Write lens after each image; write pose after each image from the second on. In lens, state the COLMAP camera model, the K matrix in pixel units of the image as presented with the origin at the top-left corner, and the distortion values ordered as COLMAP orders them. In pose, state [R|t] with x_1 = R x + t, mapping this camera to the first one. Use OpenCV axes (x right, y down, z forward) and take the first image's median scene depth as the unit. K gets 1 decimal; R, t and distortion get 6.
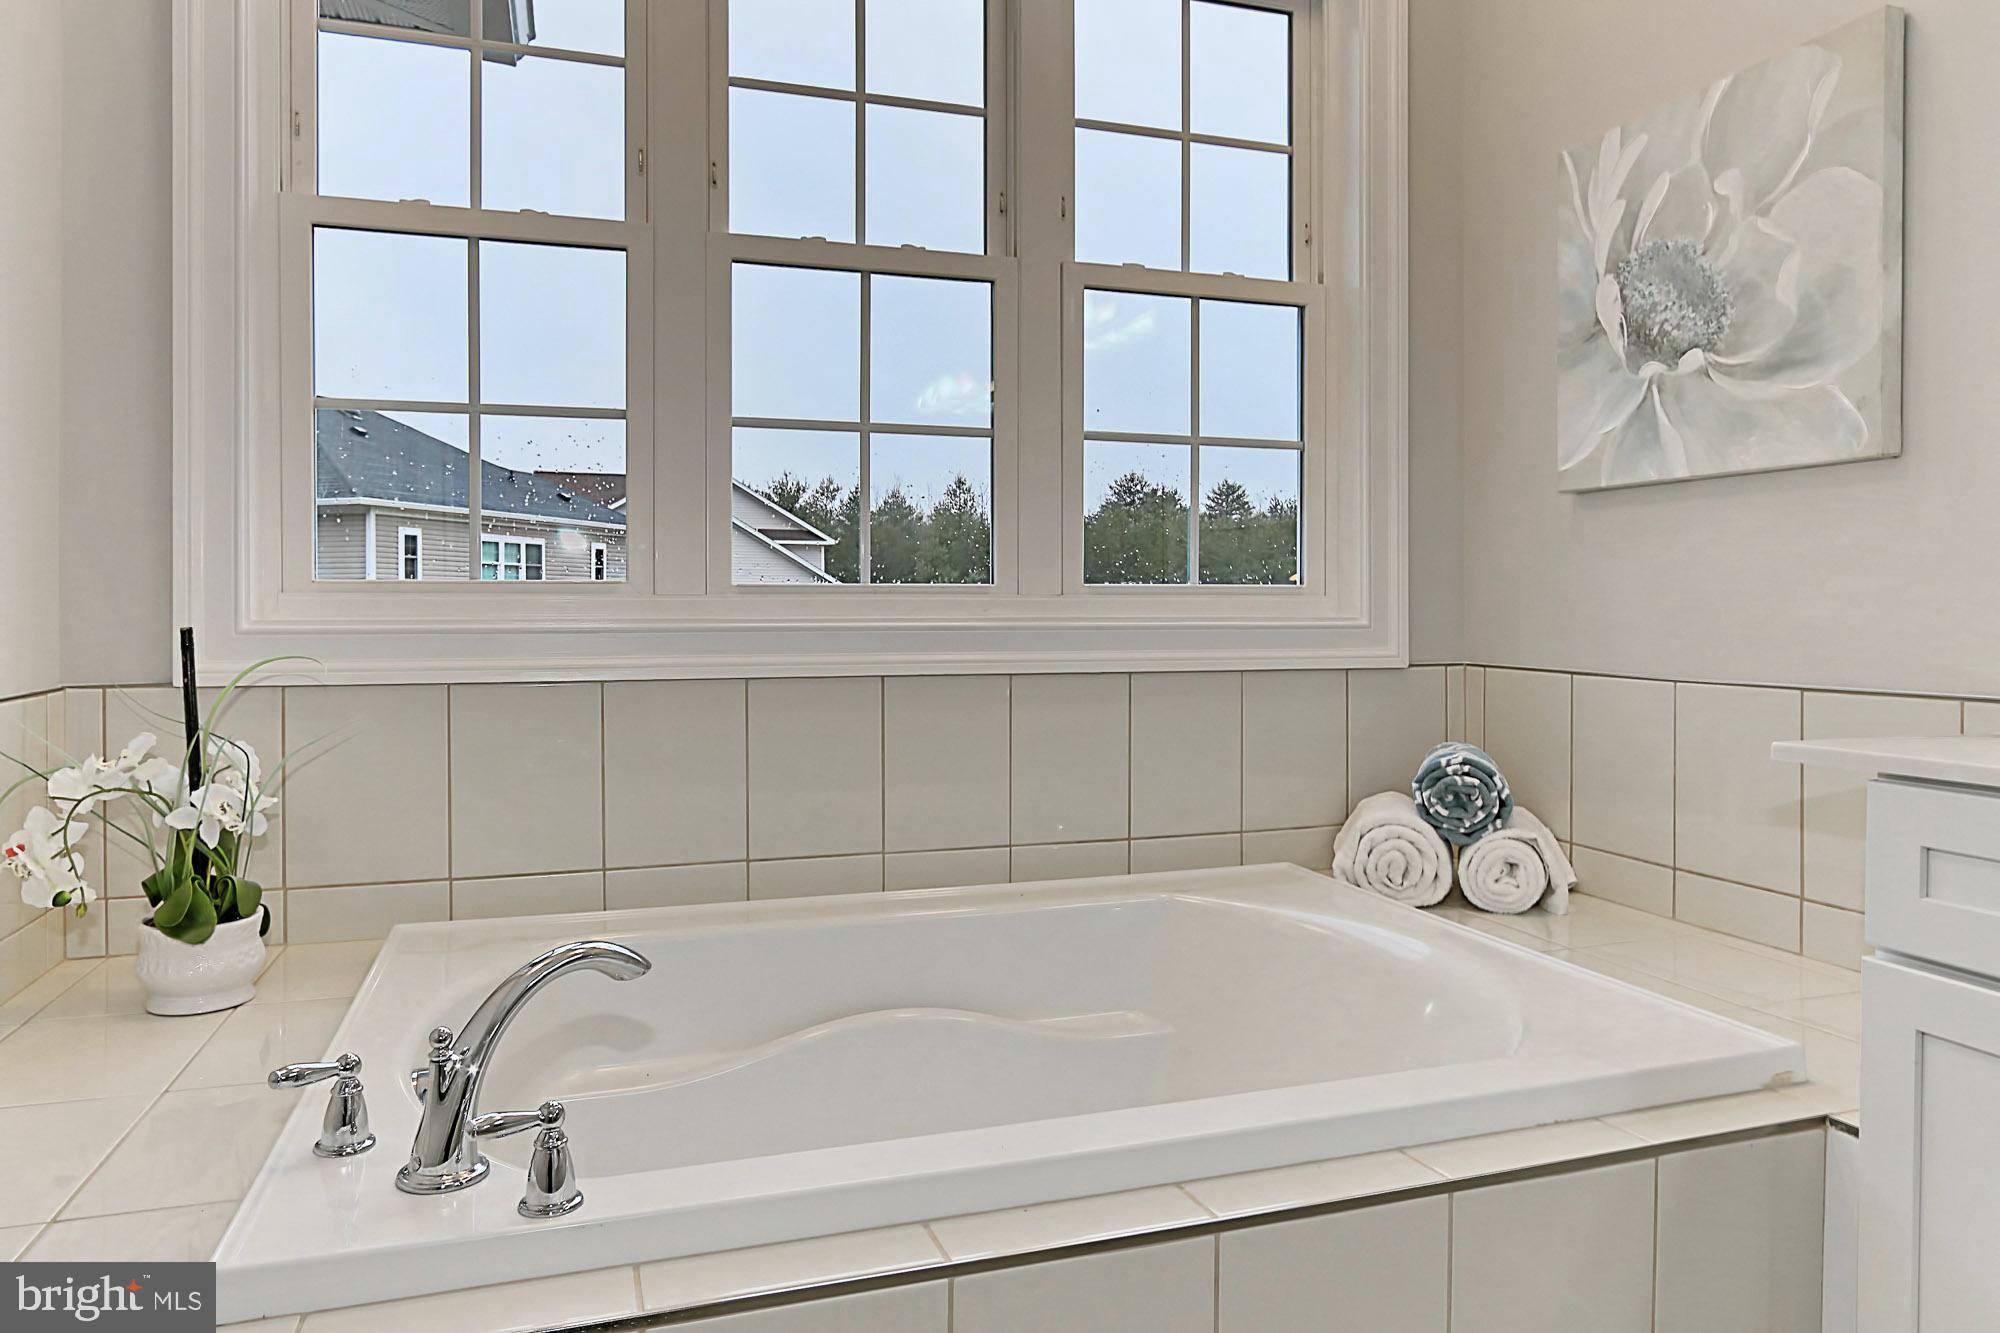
lens RADIAL K [[1298.6, 0, 1000.7], [0, 1298.6, 612.6], [0, 0, 1]] dist [-0.037731, -0.000630]
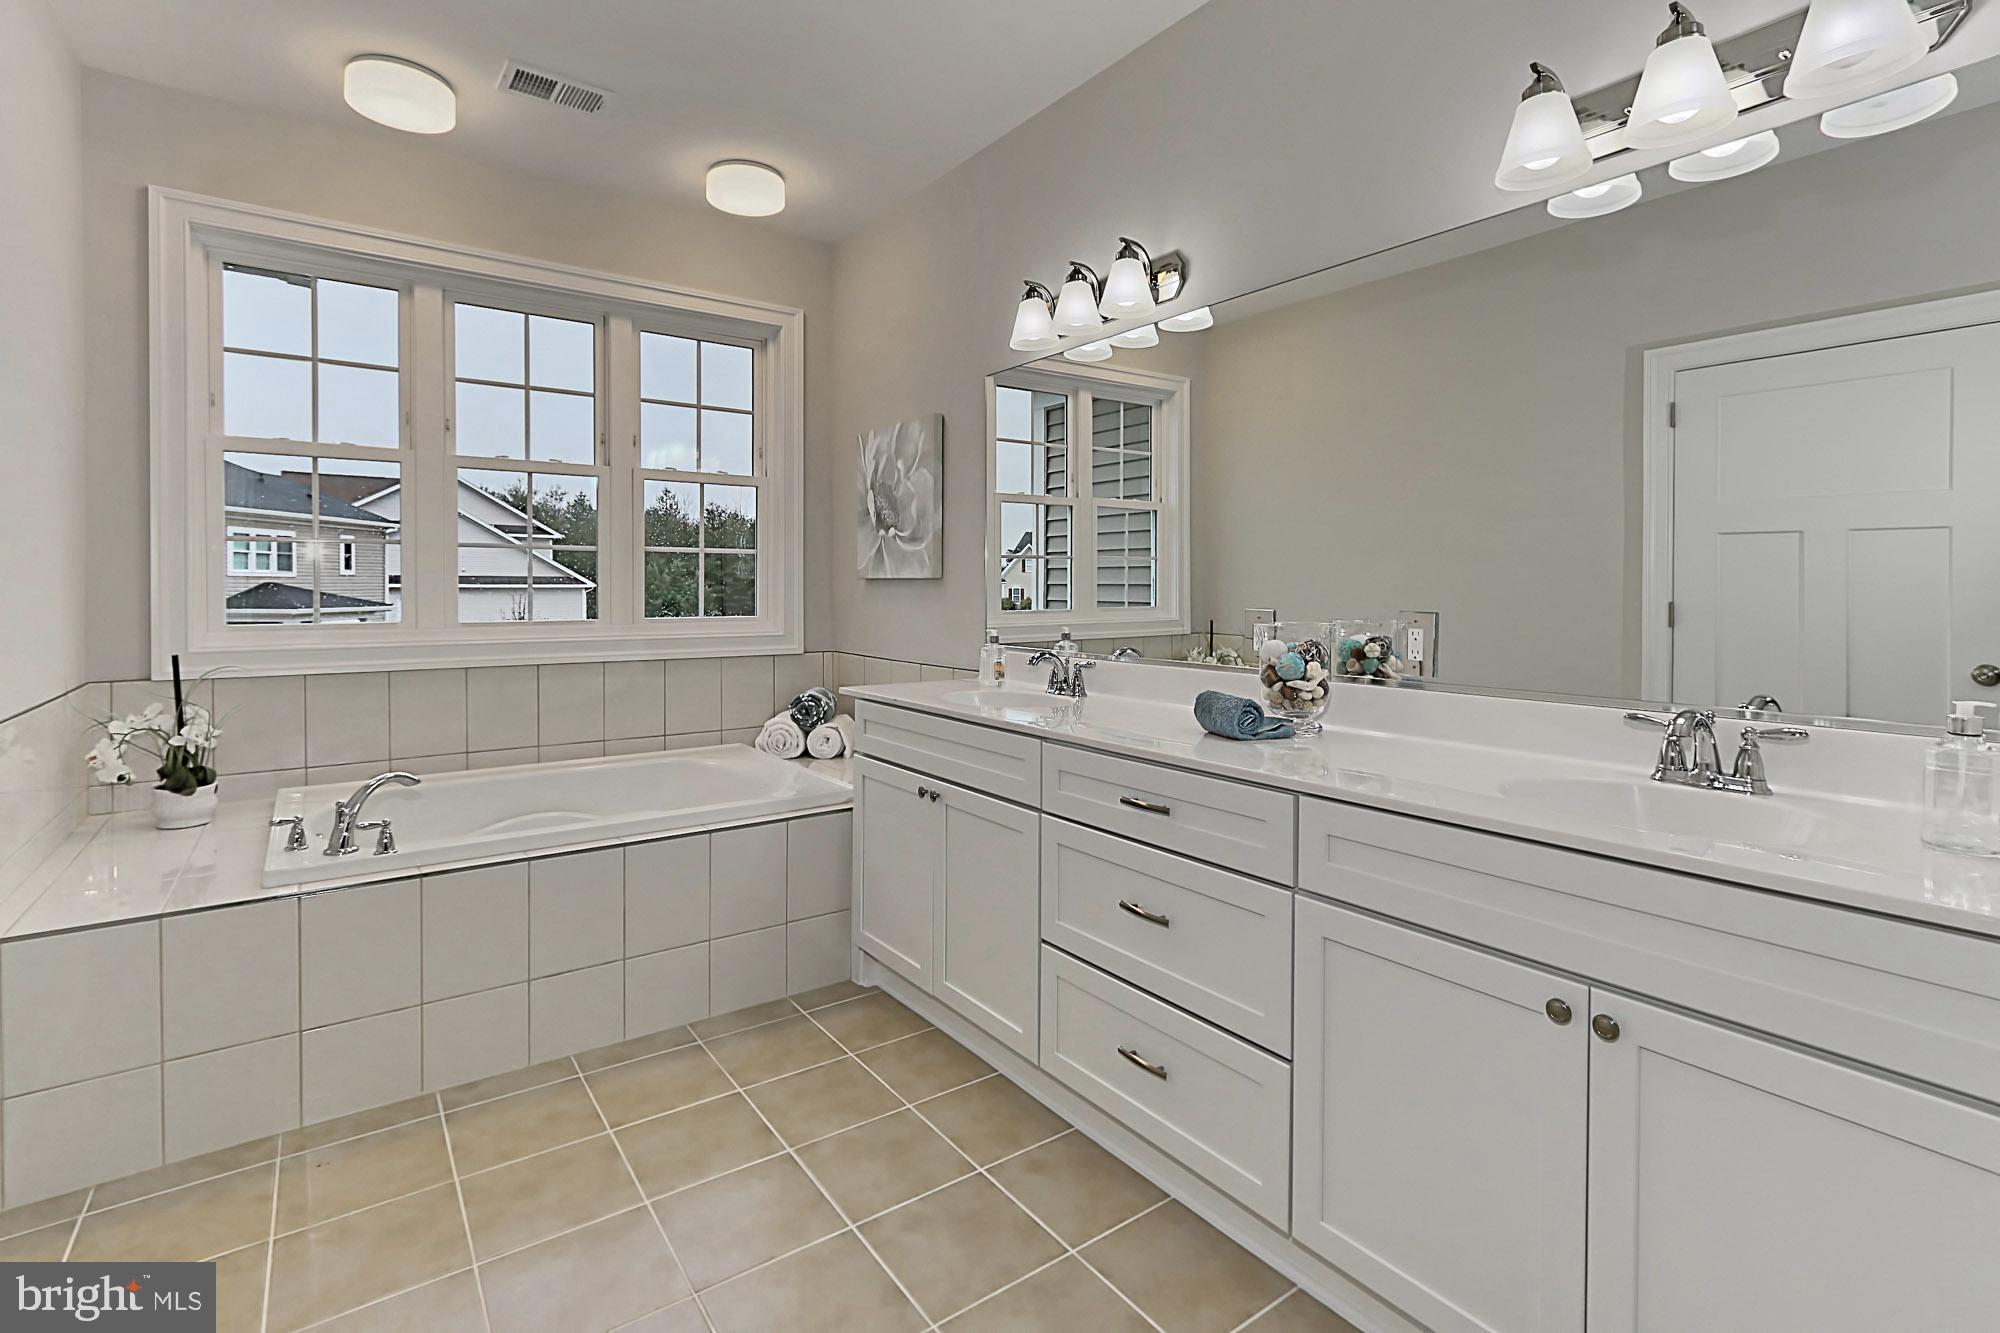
lens RADIAL K [[946.2, 0, 1001.9], [0, 946.2, 595.2], [0, 0, 1]] dist [-0.001240, 0.000109]
pose [[0.953293, -0.000353, 0.302048, 0.180619], [-0.001537, 0.999981, 0.006021, -0.081388], [-0.302044, -0.006205, 0.953274, -0.778531]]
